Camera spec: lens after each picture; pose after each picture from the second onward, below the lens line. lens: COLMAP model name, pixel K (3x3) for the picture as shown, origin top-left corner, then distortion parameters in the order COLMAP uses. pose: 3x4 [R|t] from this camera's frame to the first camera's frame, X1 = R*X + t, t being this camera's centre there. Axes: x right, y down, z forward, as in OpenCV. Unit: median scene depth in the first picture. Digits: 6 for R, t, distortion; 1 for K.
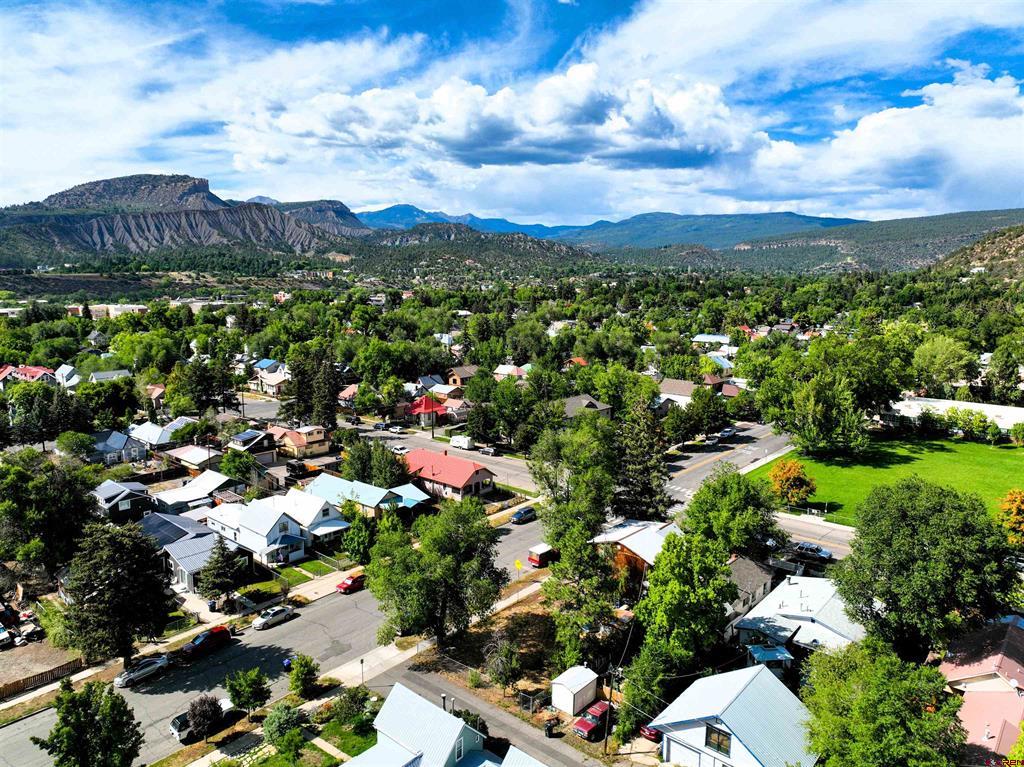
lens RADIAL K [[723.1, 0, 511.5], [0, 723.1, 378.6], [0, 0, 1]] dist [-0.001705, 0.019678]
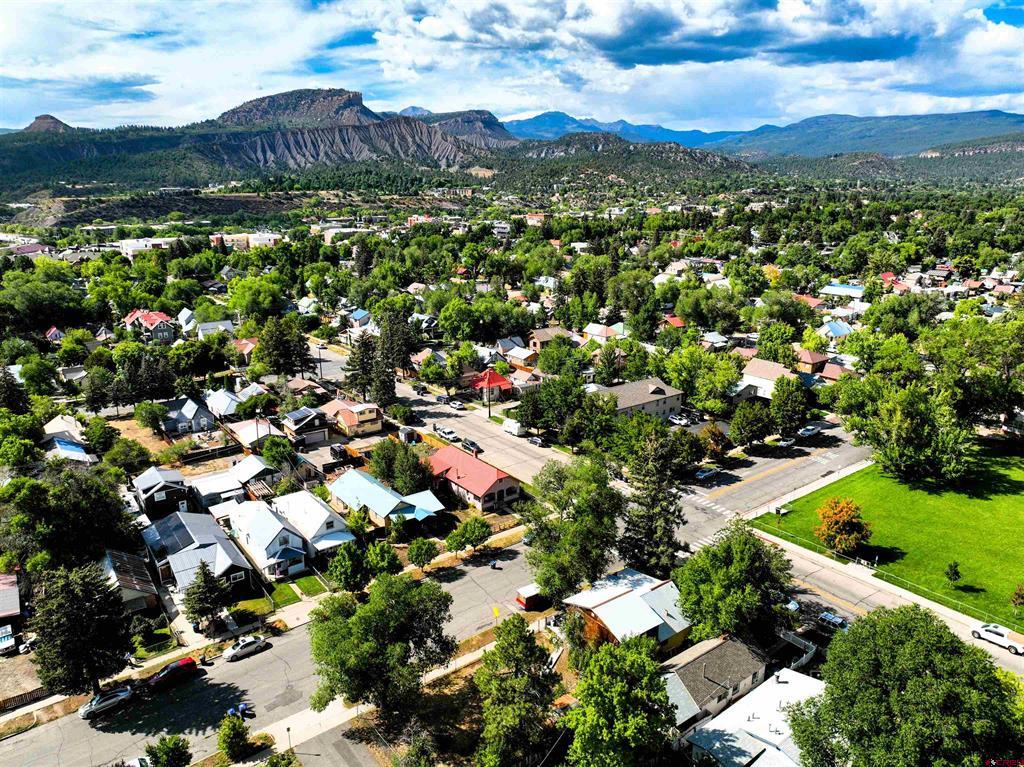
lens RADIAL K [[724.9, 0, 512.0], [0, 724.9, 383.5], [0, 0, 1]] dist [-0.007301, 0.025963]
pose [[0.979606, 0.048925, -0.194880, 0.083955], [-0.024140, 0.991535, 0.127580, -0.068221], [0.199472, -0.120273, 0.972494, 0.046801]]
